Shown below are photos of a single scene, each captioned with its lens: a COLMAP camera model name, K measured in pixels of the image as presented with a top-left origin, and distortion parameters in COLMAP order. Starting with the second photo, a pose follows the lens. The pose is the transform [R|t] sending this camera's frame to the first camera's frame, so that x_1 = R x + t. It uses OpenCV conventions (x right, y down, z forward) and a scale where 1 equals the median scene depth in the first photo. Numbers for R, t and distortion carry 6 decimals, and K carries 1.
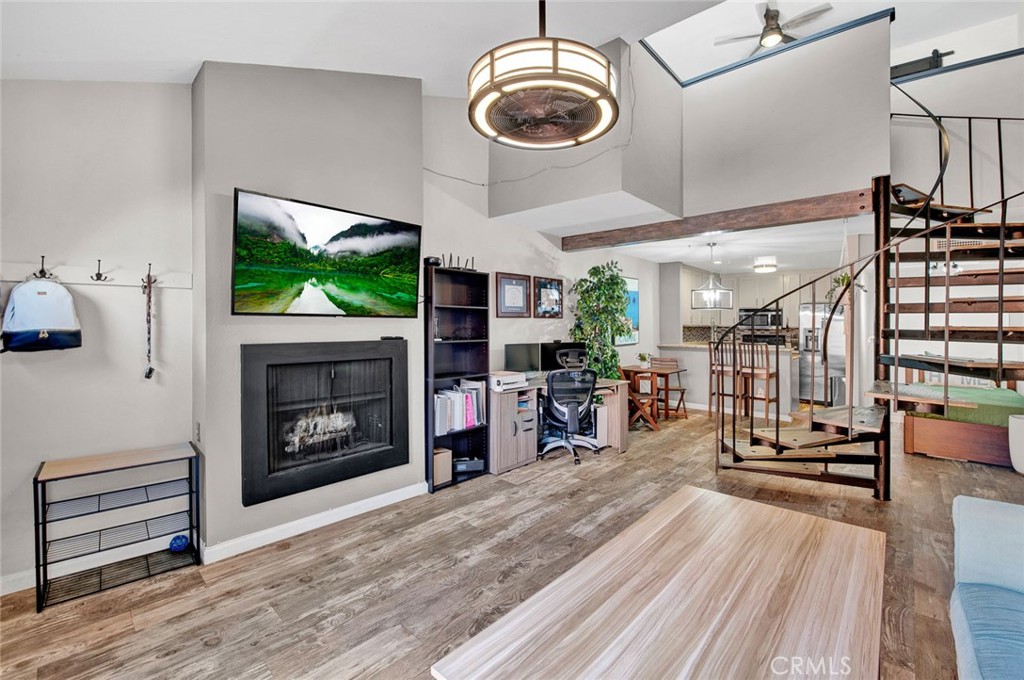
lens RADIAL K [[441.4, 0, 525.4], [0, 441.4, 309.4], [0, 0, 1]] dist [-0.010219, -0.000988]
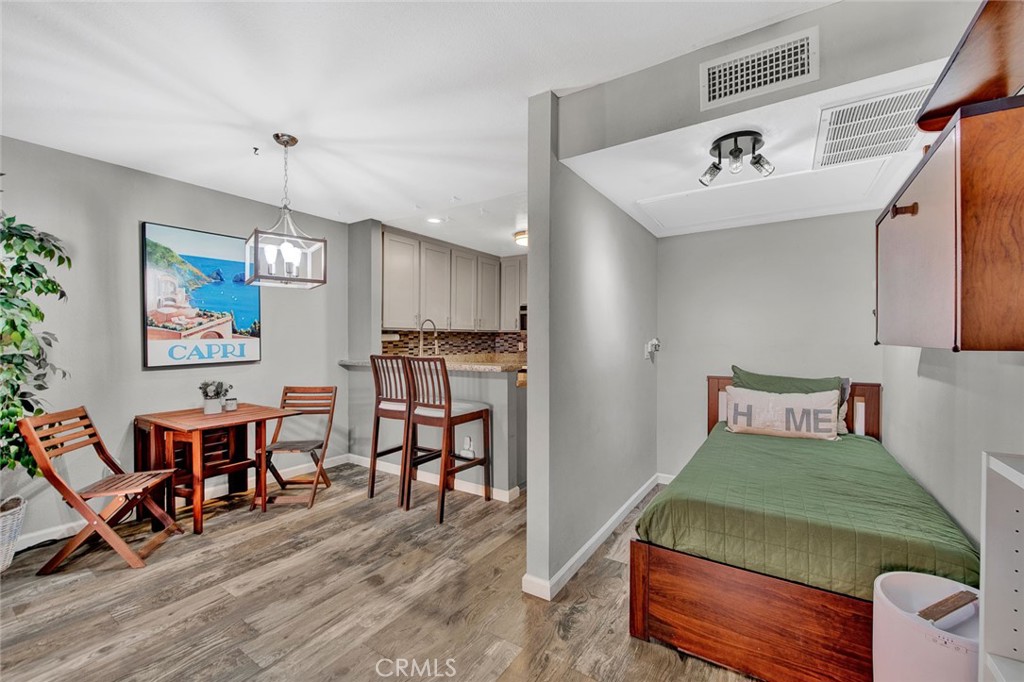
lens RADIAL K [[434.8, 0, 507.9], [0, 434.8, 340.1], [0, 0, 1]] dist [-0.022420, -0.000059]
pose [[0.989063, -0.009647, 0.147180, 0.699224], [0.004276, 0.999315, 0.036769, 0.052545], [-0.147434, -0.035738, 0.988426, 0.643292]]
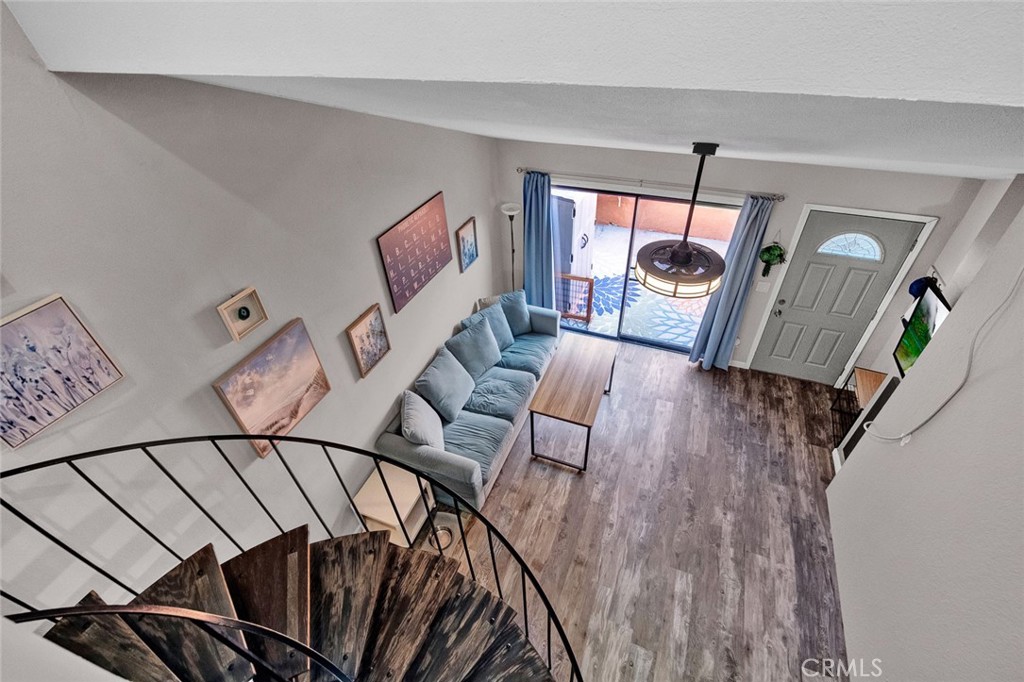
lens RADIAL K [[442.0, 0, 513.3], [0, 442.0, 355.7], [0, 0, 1]] dist [-0.037066, 0.000004]
pose [[-0.938920, 0.252778, -0.233520, 0.412415], [0.053000, 0.776694, 0.627645, -0.460672], [0.340028, 0.576932, -0.742651, 0.818985]]
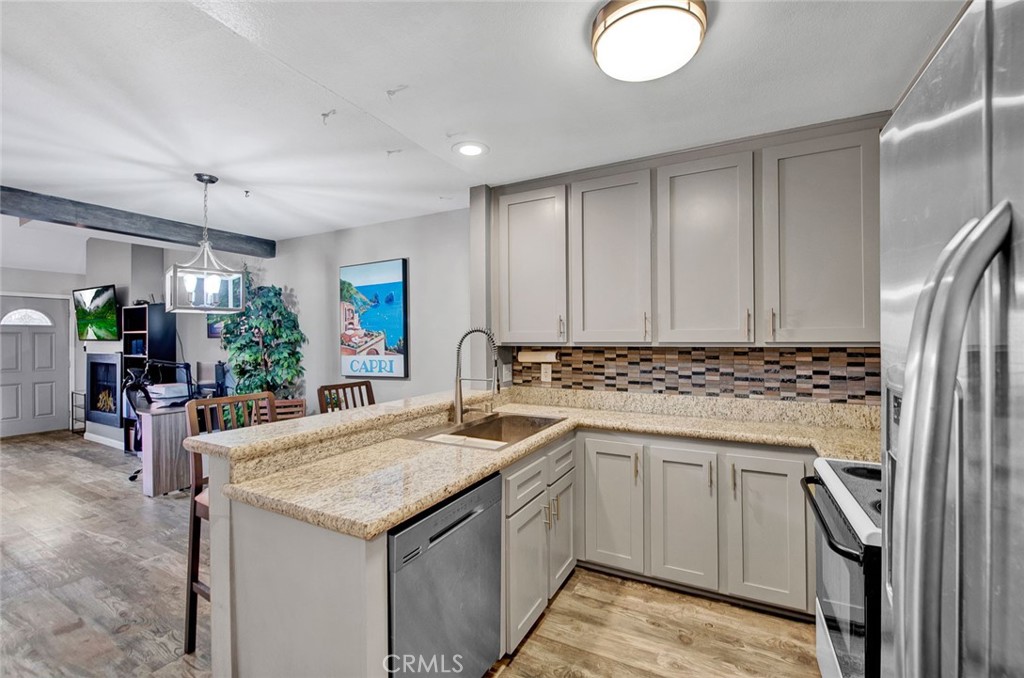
lens RADIAL K [[425.0, 0, 528.0], [0, 425.0, 326.6], [0, 0, 1]] dist [-0.002234, -0.007649]
pose [[0.248213, -0.032674, -0.968154, 1.143179], [0.042786, 0.998825, -0.022739, 0.051654], [0.967760, -0.035780, 0.249319, 1.450686]]
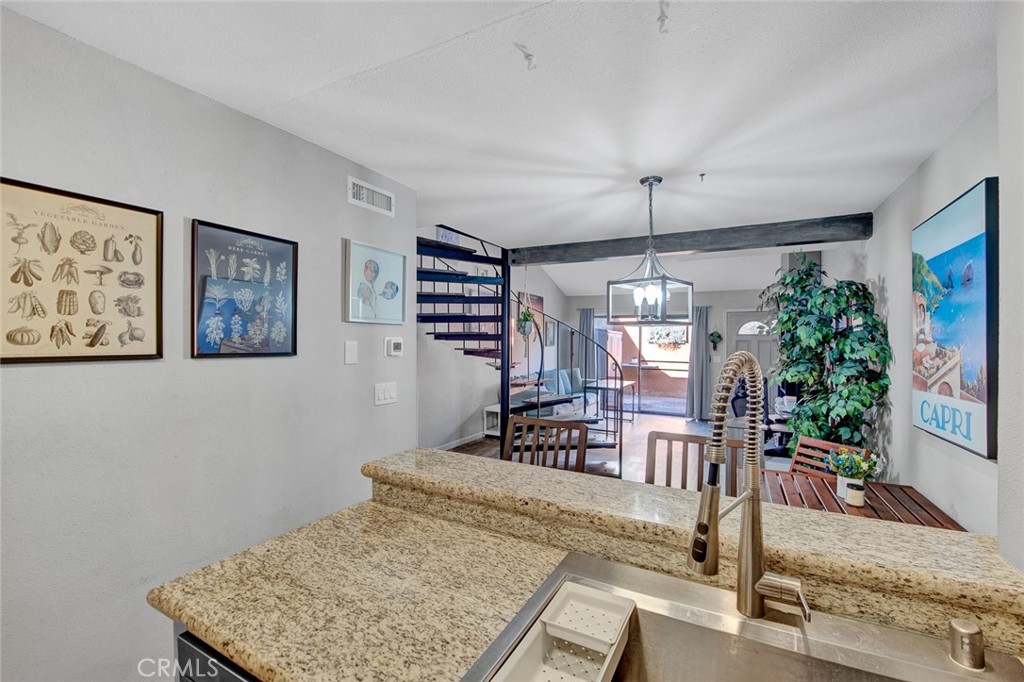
lens RADIAL K [[434.8, 0, 507.9], [0, 434.8, 340.1], [0, 0, 1]] dist [-0.022420, -0.000059]
pose [[-0.974286, -0.016476, -0.224714, 0.794767], [-0.008288, 0.999269, -0.037330, 0.041899], [0.225164, -0.034508, -0.973710, 1.643375]]
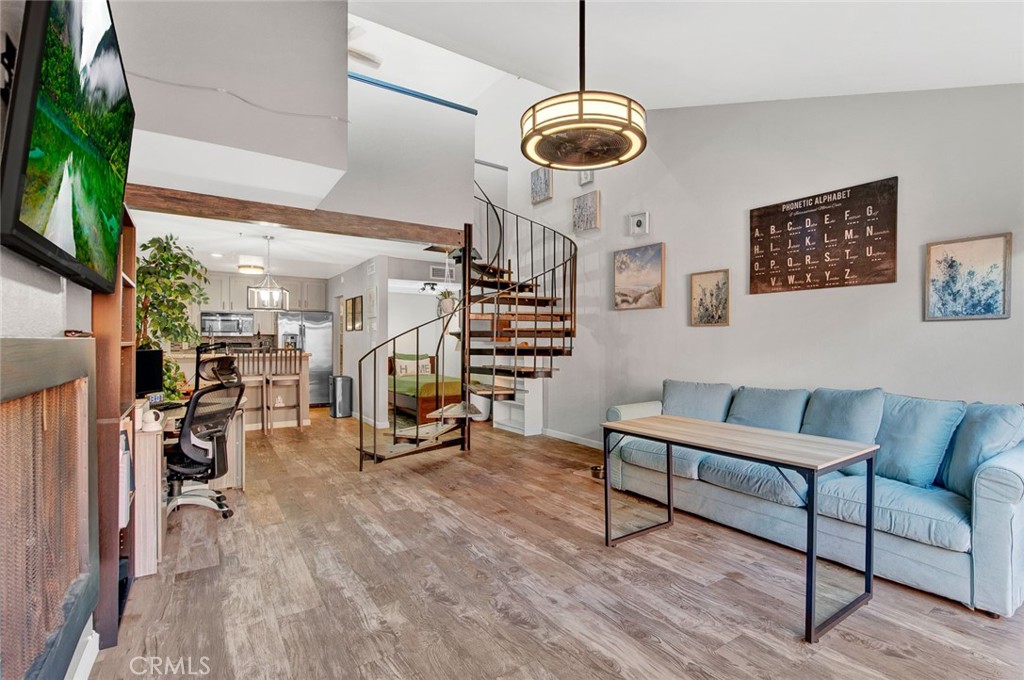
lens RADIAL K [[469.1, 0, 552.0], [0, 469.1, 336.1], [0, 0, 1]] dist [-0.025684, 0.000181]
pose [[0.200553, 0.003425, 0.979677, -0.444055], [-0.033338, 0.999439, 0.003331, 0.032767], [-0.979115, -0.033329, 0.200555, 0.300710]]
